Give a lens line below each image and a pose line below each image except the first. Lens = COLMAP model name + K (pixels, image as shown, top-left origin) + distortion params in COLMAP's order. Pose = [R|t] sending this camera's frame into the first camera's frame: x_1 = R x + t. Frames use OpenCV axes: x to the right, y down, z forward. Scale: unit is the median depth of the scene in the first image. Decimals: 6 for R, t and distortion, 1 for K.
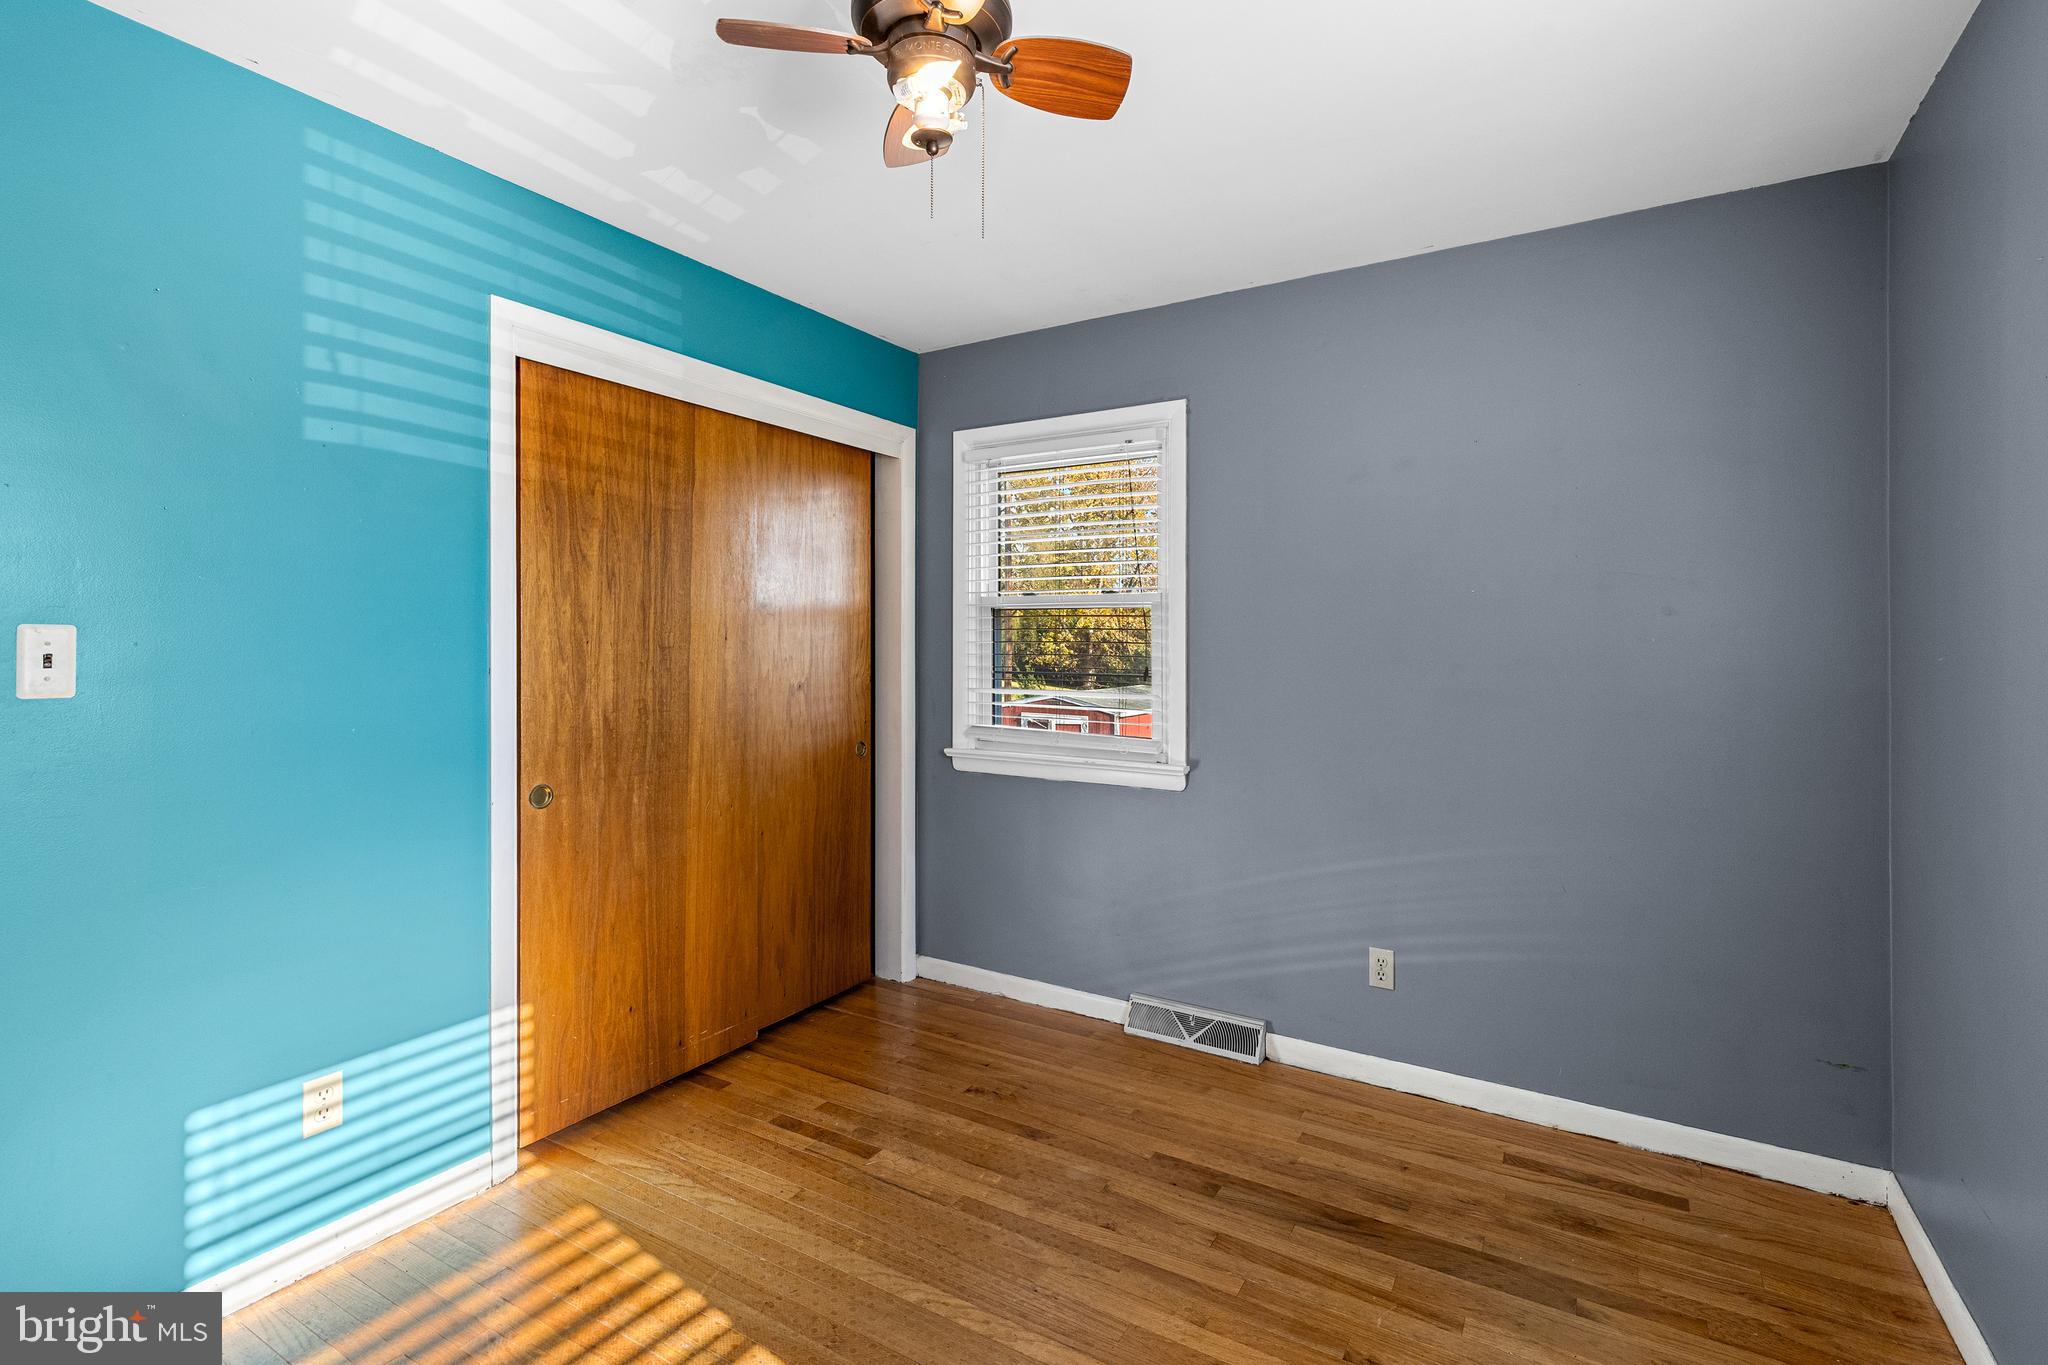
lens RADIAL K [[924.5, 0, 1025.4], [0, 924.5, 653.9], [0, 0, 1]] dist [0.003824, 0.000345]
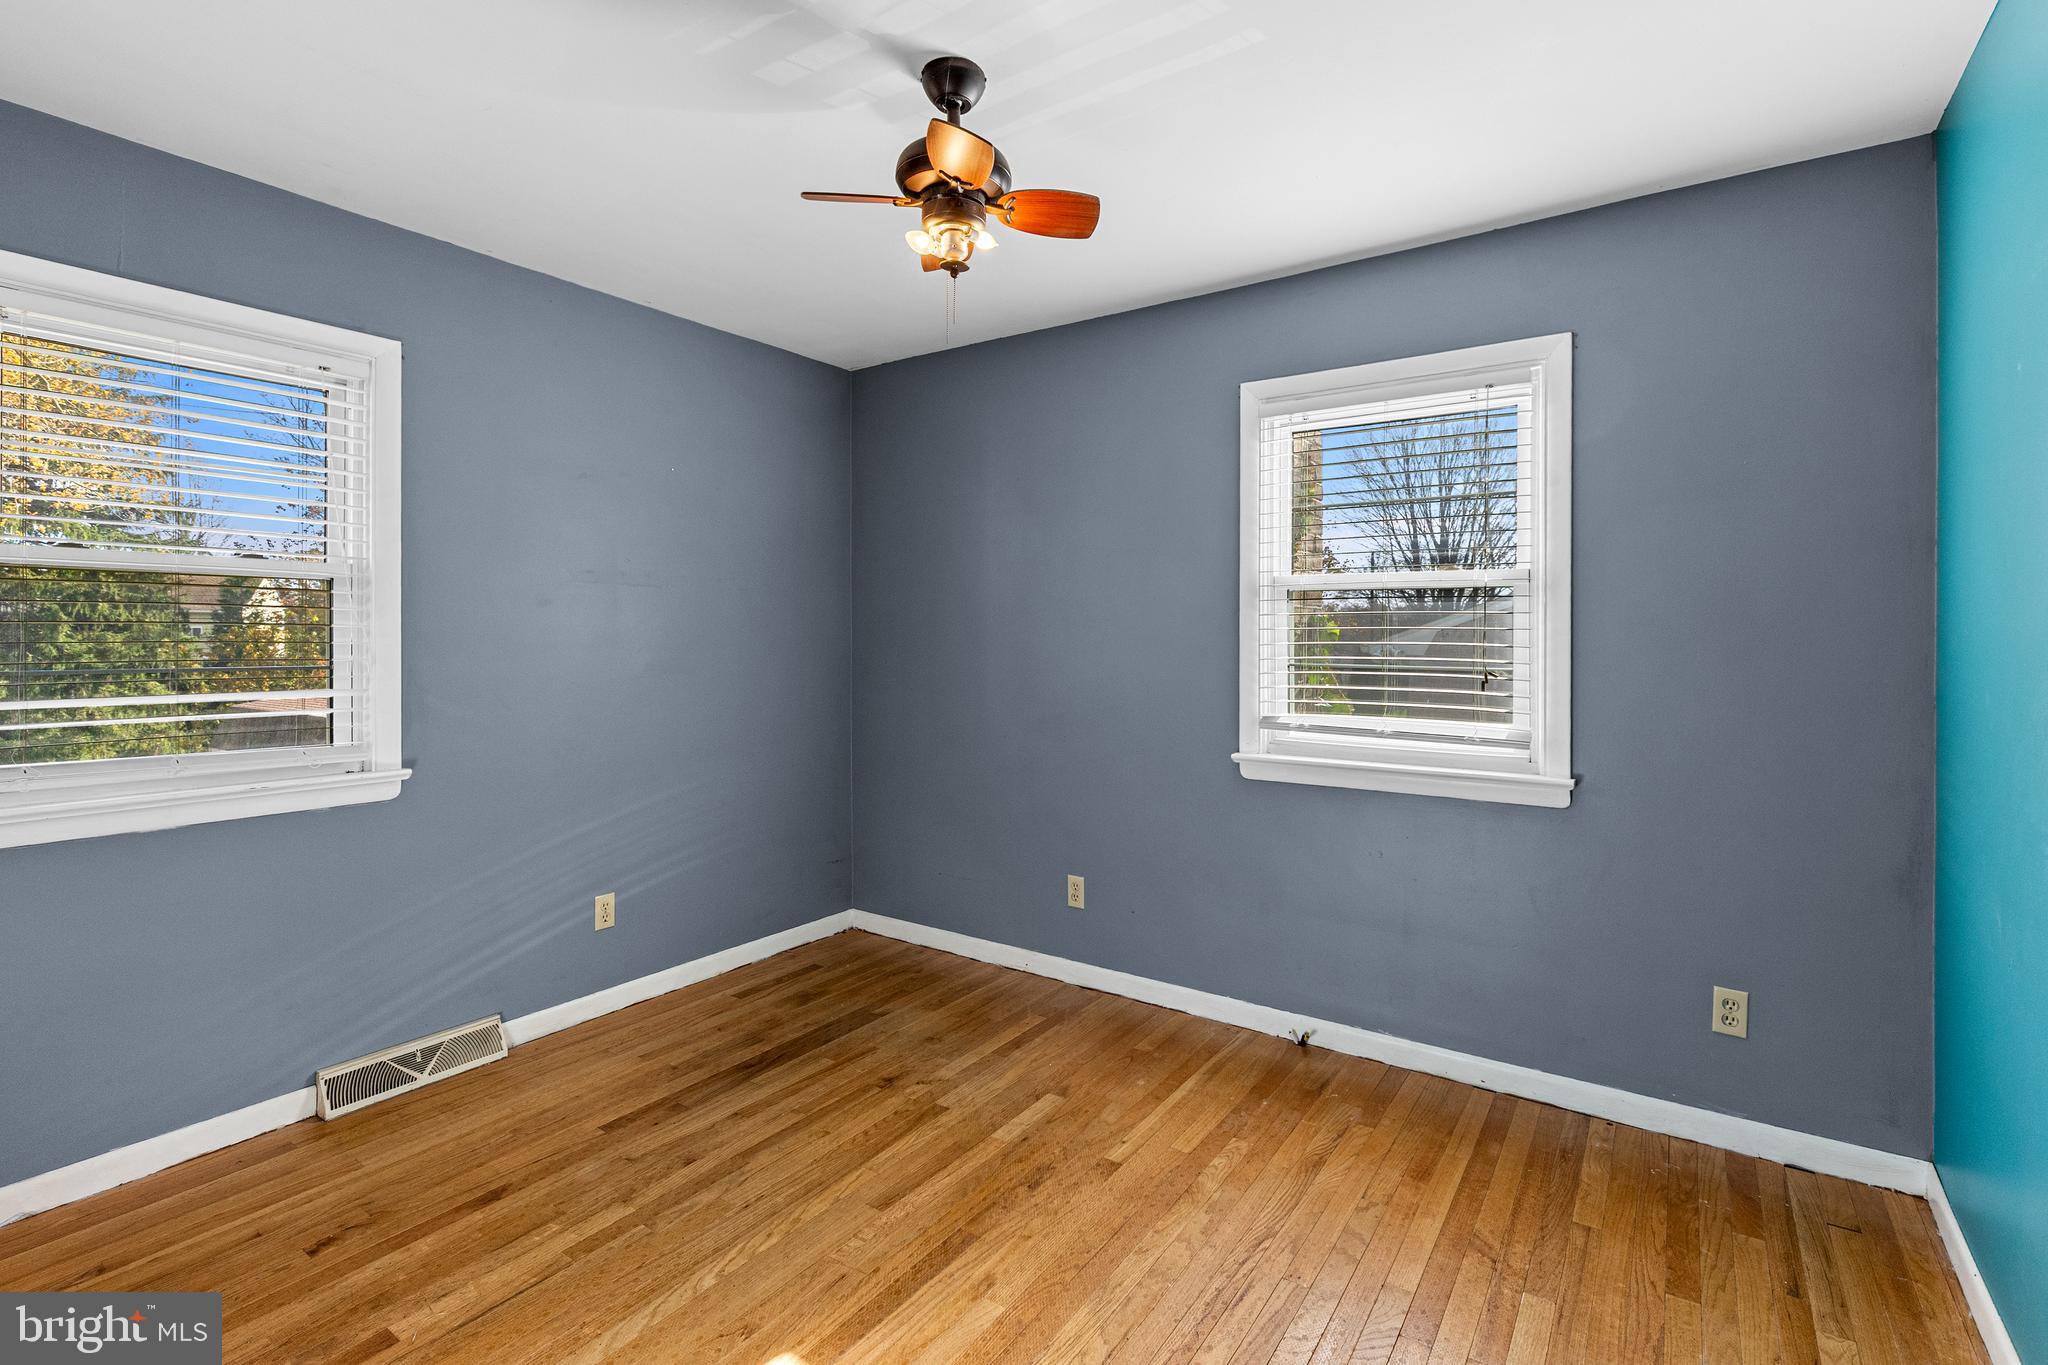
lens RADIAL K [[952.2, 0, 1040.0], [0, 952.2, 654.4], [0, 0, 1]] dist [0.008138, -0.000844]
pose [[0.058818, -0.025699, 0.997938, -0.855232], [0.006792, 0.999656, 0.025343, -0.004609], [-0.998246, 0.005288, 0.058972, 0.445699]]
